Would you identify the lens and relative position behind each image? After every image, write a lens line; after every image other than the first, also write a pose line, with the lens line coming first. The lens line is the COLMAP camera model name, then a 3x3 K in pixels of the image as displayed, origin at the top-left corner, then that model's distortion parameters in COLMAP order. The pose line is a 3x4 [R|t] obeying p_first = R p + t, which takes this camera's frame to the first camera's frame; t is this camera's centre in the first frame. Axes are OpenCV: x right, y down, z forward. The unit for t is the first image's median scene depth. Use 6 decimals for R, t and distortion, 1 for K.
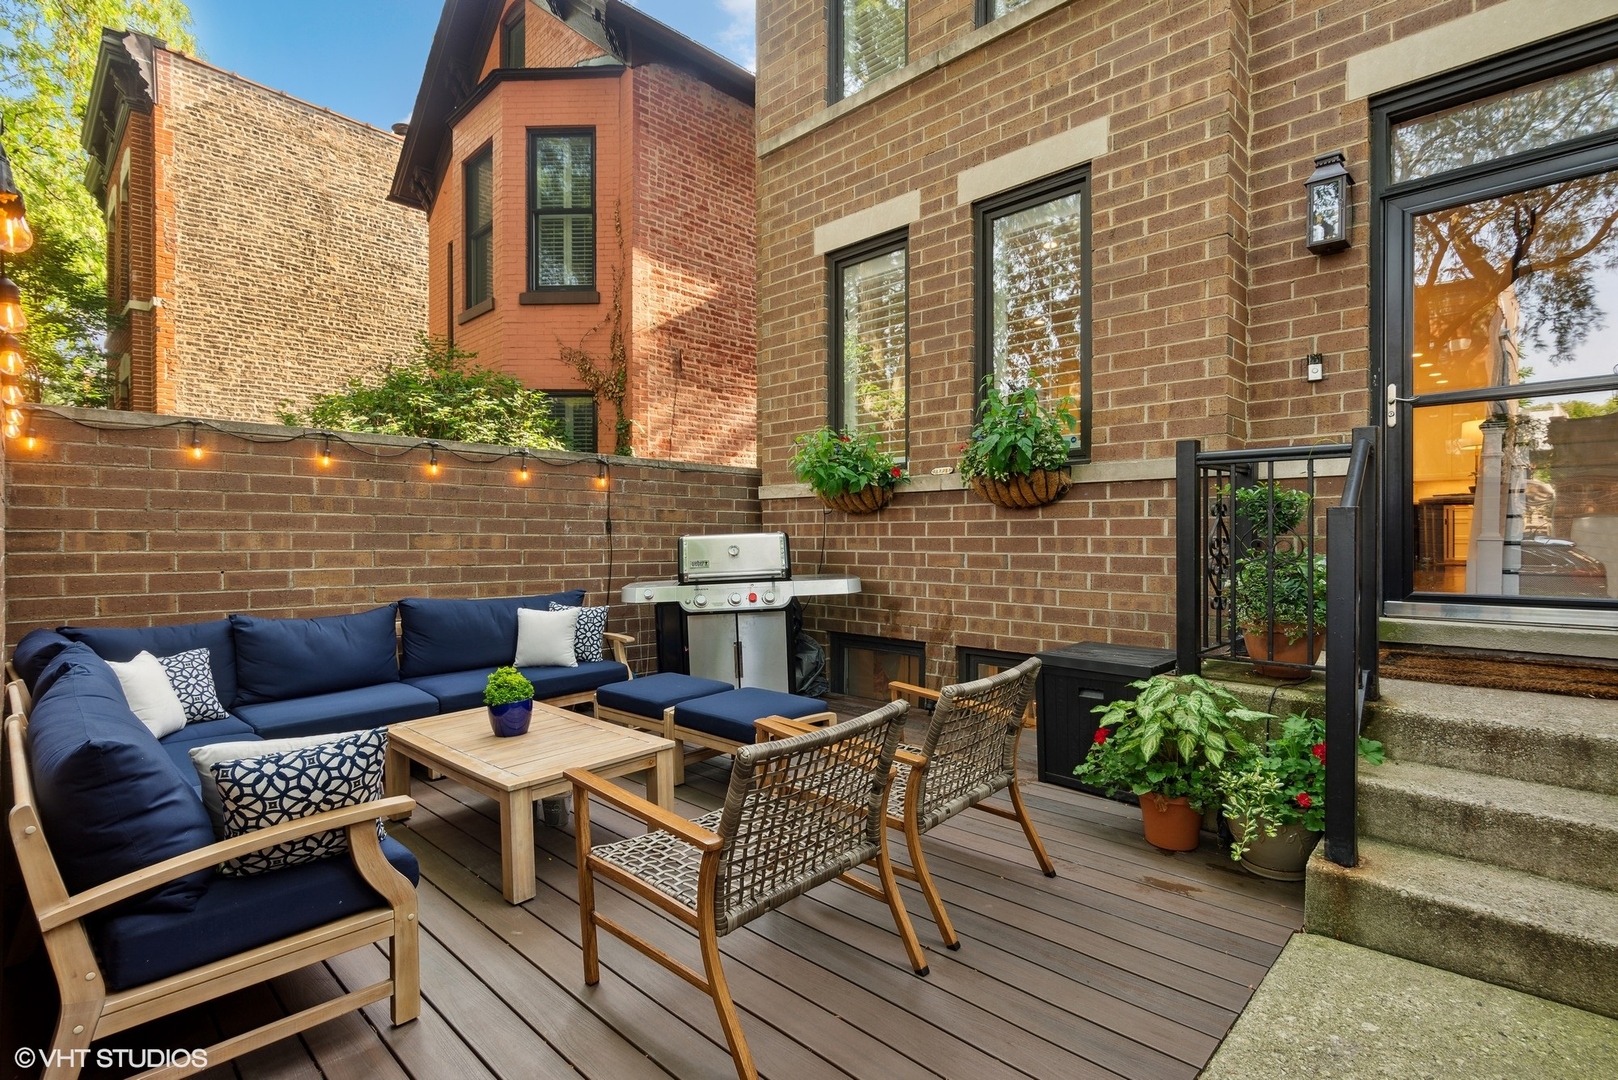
lens RADIAL K [[794.7, 0, 799.6], [0, 794.7, 541.3], [0, 0, 1]] dist [0.002537, 0.001133]
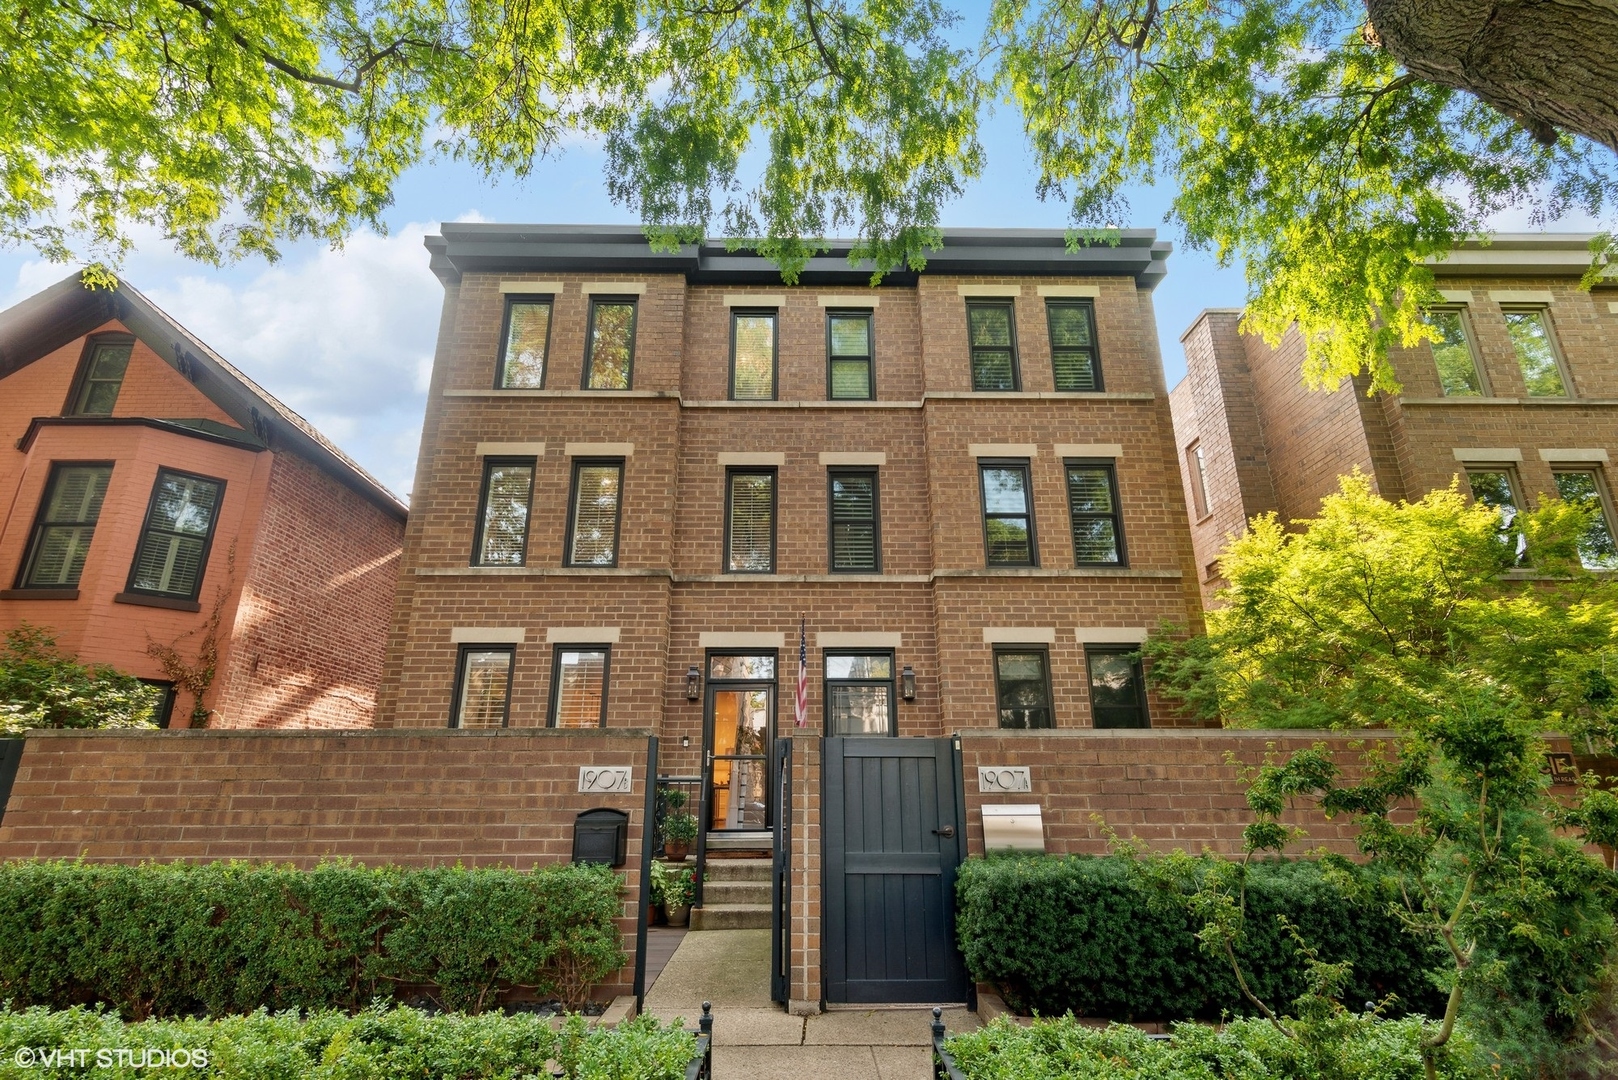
lens RADIAL K [[794.7, 0, 805.0], [0, 794.7, 533.6], [0, 0, 1]] dist [0.002537, 0.001133]
pose [[0.698786, 0.226043, 0.678677, -0.786547], [0.006652, 0.946665, -0.322150, -0.011167], [-0.715299, 0.229628, 0.660013, -0.913569]]
